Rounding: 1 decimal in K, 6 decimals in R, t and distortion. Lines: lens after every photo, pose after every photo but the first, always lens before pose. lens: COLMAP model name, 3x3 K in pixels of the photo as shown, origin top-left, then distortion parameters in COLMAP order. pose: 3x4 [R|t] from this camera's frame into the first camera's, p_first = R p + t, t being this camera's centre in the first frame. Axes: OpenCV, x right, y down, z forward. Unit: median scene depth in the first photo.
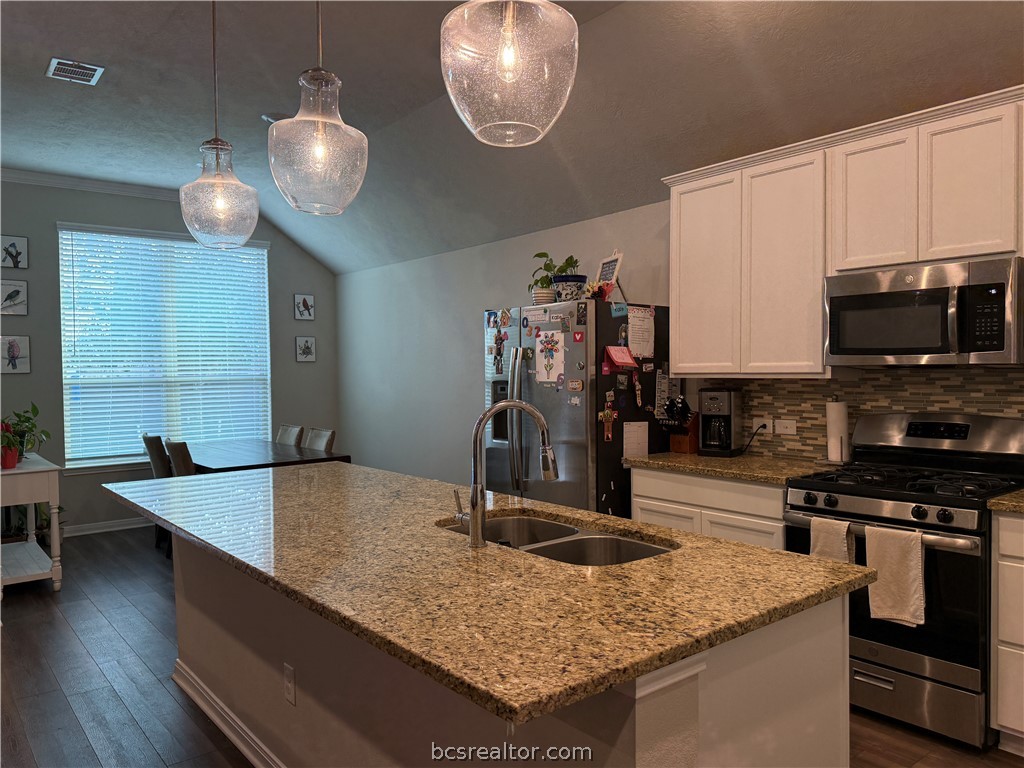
lens RADIAL K [[753.9, 0, 487.8], [0, 753.9, 373.1], [0, 0, 1]] dist [0.084246, -0.108699]
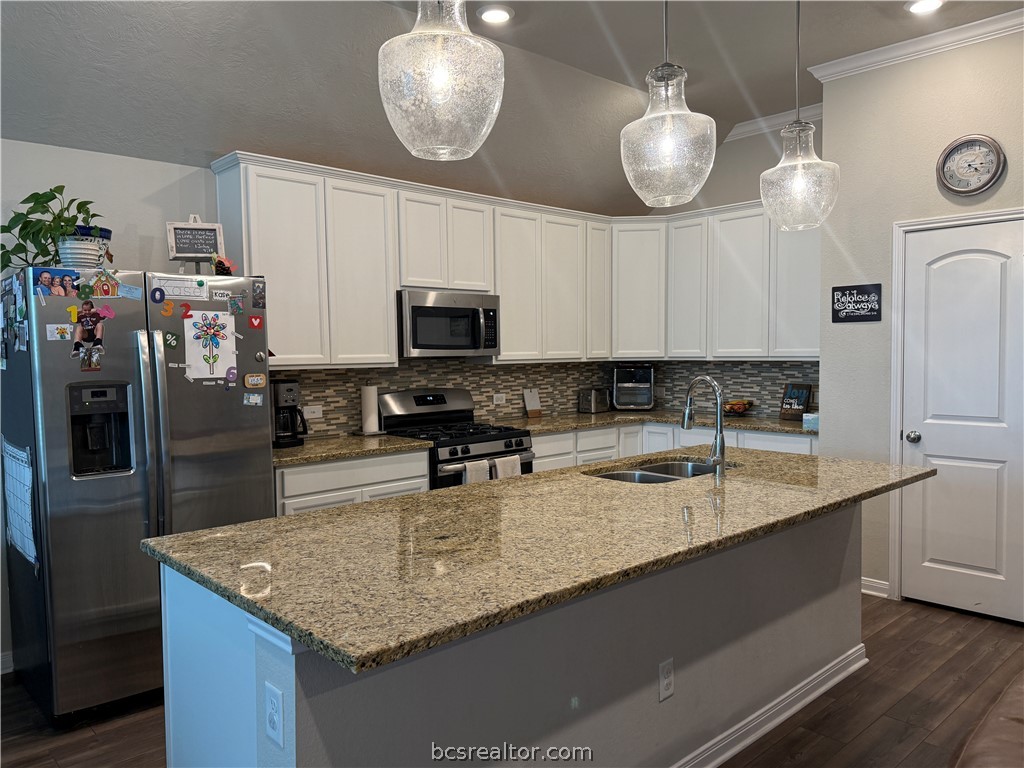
lens RADIAL K [[753.9, 0, 509.6], [0, 753.9, 386.7], [0, 0, 1]] dist [0.084246, -0.108699]
pose [[-0.087552, -0.034555, 0.995560, -0.753954], [0.020099, 0.999133, 0.036447, -0.001855], [-0.995957, 0.023200, -0.086782, 0.806480]]
